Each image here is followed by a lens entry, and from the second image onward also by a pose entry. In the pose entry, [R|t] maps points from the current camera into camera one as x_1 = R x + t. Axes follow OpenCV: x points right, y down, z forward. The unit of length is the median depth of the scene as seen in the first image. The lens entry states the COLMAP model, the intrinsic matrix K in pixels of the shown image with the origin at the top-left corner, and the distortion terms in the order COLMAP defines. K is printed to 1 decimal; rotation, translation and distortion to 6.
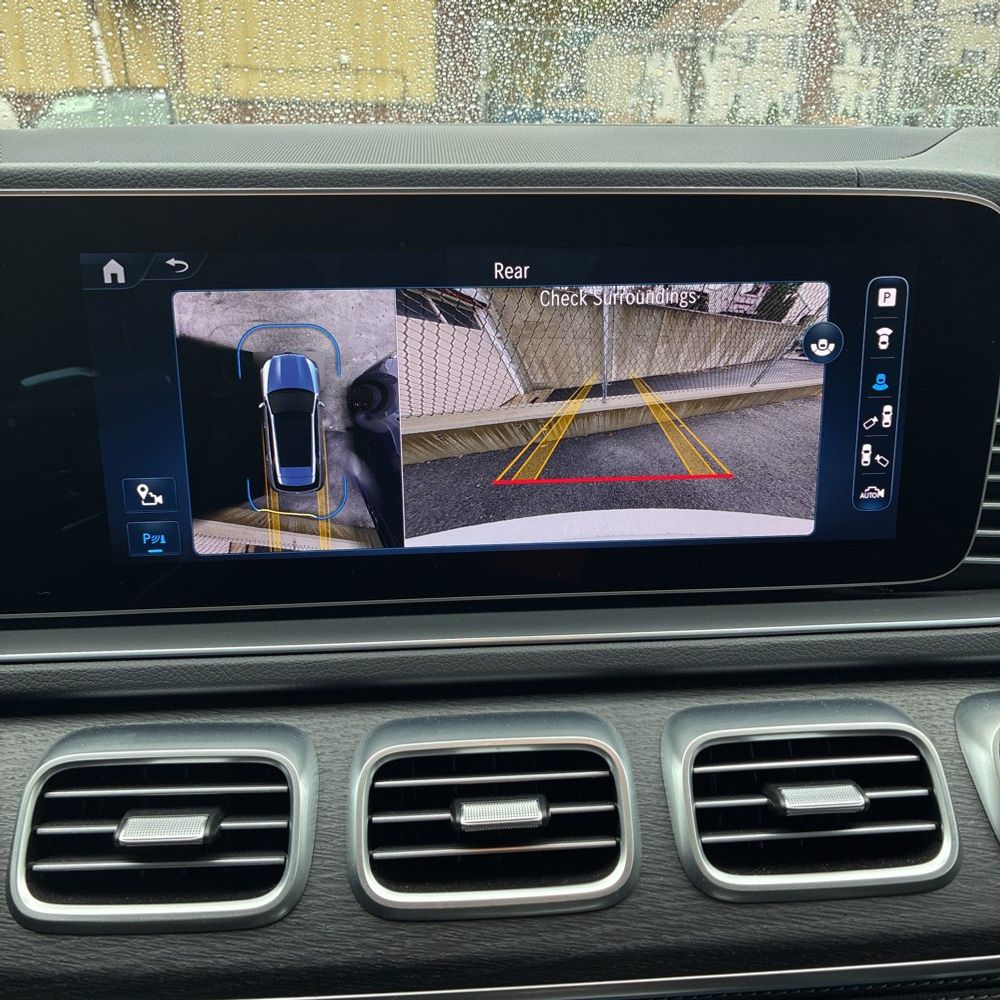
lens RADIAL K [[1302.8, 0, 500.0], [0, 1302.8, 500.0], [0, 0, 1]] dist [0.053540, -0.344753]
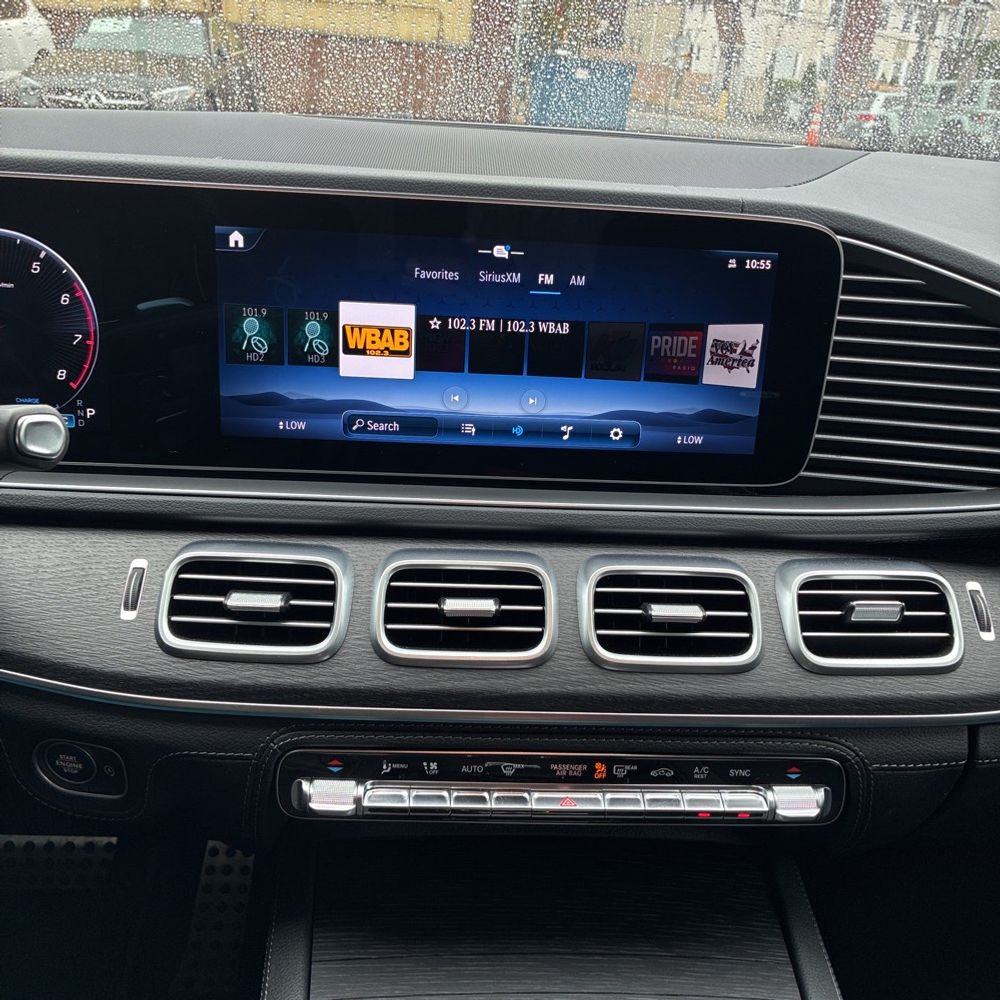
lens RADIAL K [[1302.8, 0, 500.0], [0, 1302.8, 500.0], [0, 0, 1]] dist [0.053540, -0.344753]
pose [[0.997872, 0.065094, -0.003827, 0.033294], [-0.064878, 0.997017, 0.041820, 0.043485], [0.006538, -0.041483, 0.999118, -0.535195]]
